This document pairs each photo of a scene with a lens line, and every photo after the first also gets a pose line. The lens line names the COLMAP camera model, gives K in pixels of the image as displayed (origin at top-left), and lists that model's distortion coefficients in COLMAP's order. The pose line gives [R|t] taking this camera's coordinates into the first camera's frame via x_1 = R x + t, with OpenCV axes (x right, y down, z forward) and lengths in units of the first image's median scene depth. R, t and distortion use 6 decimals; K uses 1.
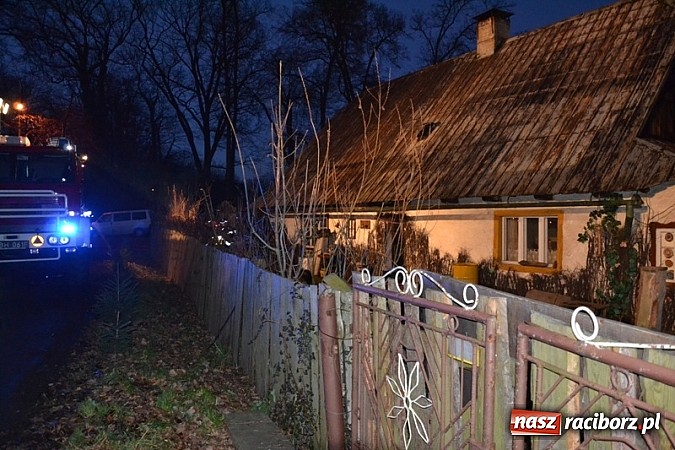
lens RADIAL K [[525.6, 0, 337.5], [0, 525.6, 225.0], [0, 0, 1]] dist [-0.041057, 0.008224]
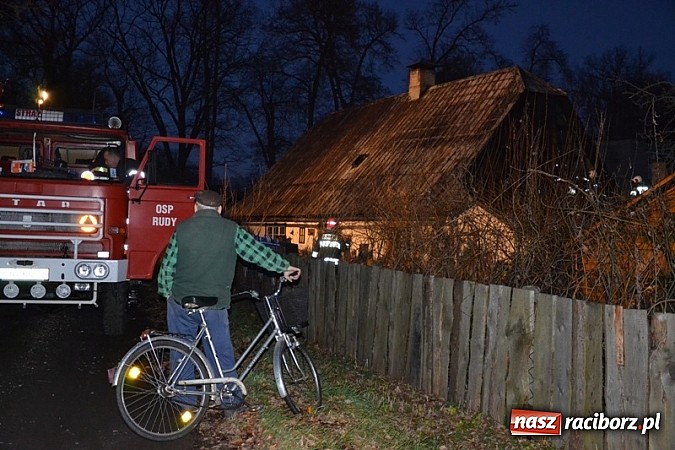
lens RADIAL K [[774.7, 0, 337.5], [0, 774.7, 225.0], [0, 0, 1]] dist [-0.012415, 0.018415]
pose [[0.999067, 0.027170, -0.033578, 0.167473], [-0.027966, 0.999333, -0.023475, 0.022514], [0.032918, 0.024392, 0.999160, -0.813722]]
